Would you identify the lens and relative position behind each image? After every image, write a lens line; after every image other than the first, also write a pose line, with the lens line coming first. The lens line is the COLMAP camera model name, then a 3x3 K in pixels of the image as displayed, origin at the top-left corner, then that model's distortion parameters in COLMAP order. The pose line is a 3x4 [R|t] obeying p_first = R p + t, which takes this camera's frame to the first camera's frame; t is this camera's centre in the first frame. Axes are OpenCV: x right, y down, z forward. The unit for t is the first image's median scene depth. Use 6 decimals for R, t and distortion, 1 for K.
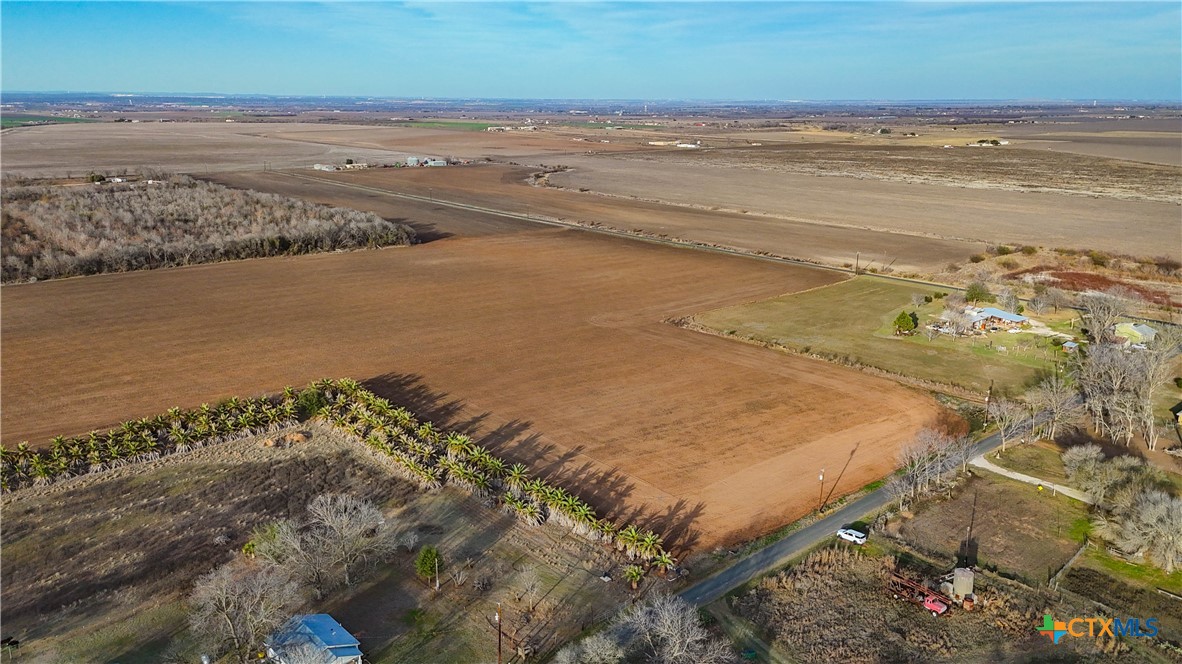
lens RADIAL K [[867.1, 0, 591.0], [0, 867.1, 332.0], [0, 0, 1]] dist [0.081564, -0.082576]
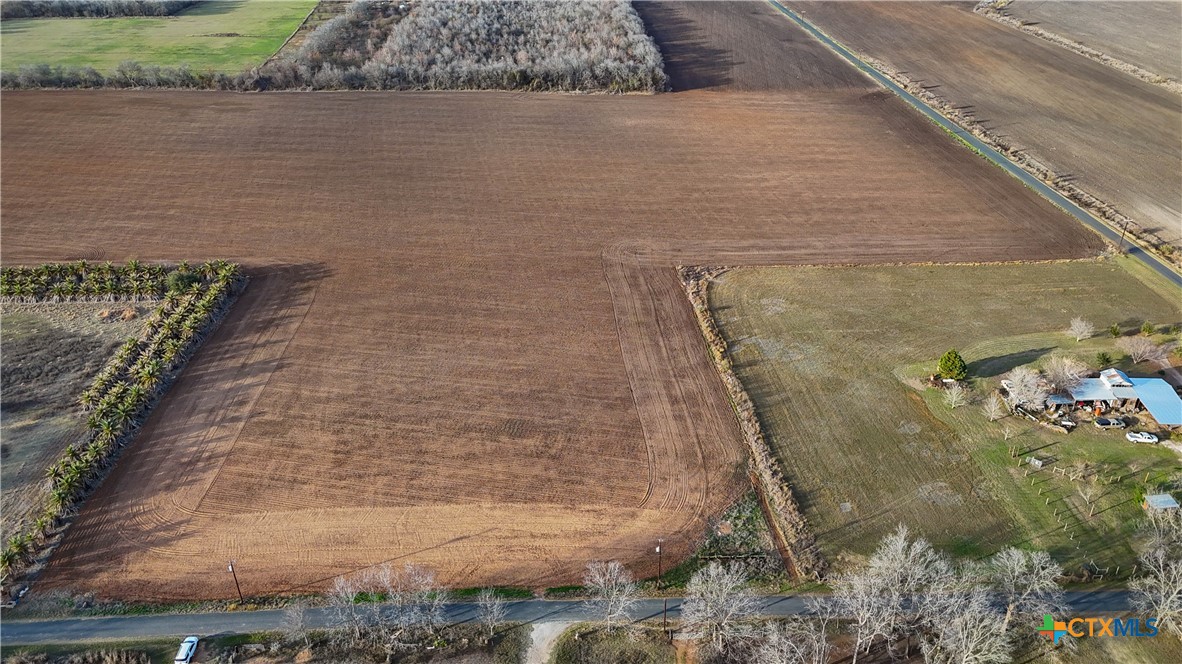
lens RADIAL K [[867.1, 0, 591.0], [0, 867.1, 332.0], [0, 0, 1]] dist [0.081564, -0.082576]
pose [[0.780099, 0.296421, -0.550981, 0.553063], [-0.154915, 0.944736, 0.288921, -0.202486], [0.606174, -0.140032, 0.782908, 0.354145]]
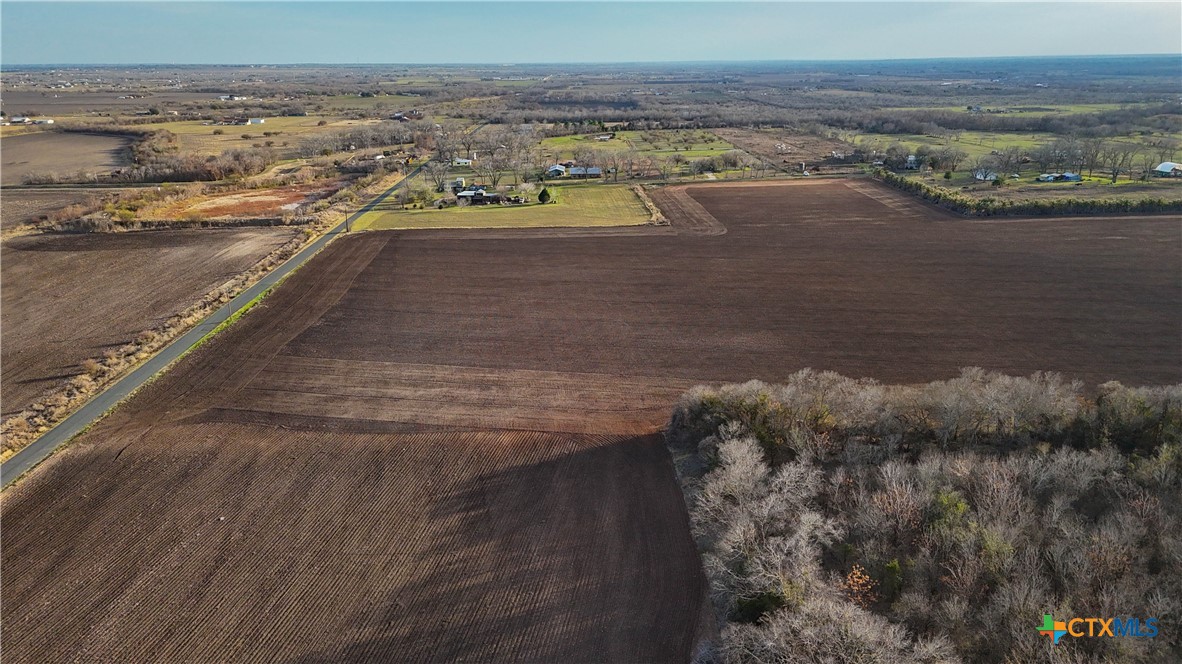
lens RADIAL K [[867.1, 0, 591.0], [0, 867.1, 332.0], [0, 0, 1]] dist [0.081564, -0.082576]
pose [[-0.767021, -0.187332, 0.613666, -0.653625], [0.174529, 0.859450, 0.480505, -0.528327], [-0.617429, 0.475660, -0.626521, 2.125469]]
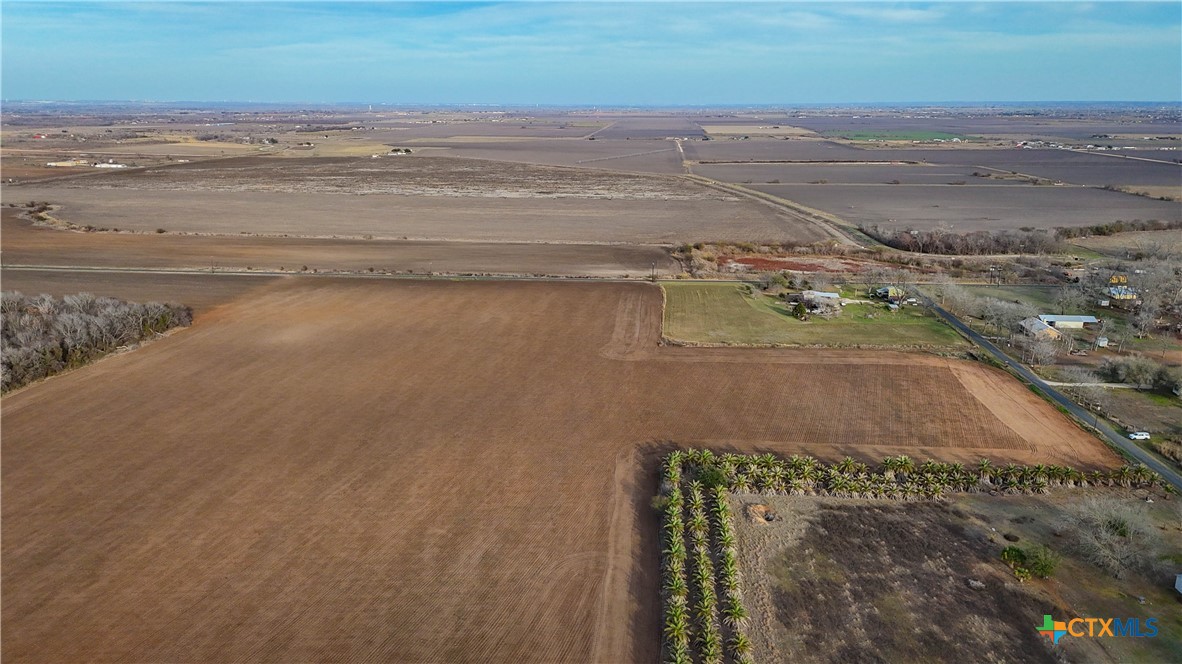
lens RADIAL K [[867.1, 0, 591.0], [0, 867.1, 332.0], [0, 0, 1]] dist [0.081564, -0.082576]
pose [[0.716156, -0.181211, 0.674006, -0.843163], [0.181933, 0.980789, 0.070381, -0.143271], [-0.673811, 0.072220, 0.735366, 0.270583]]
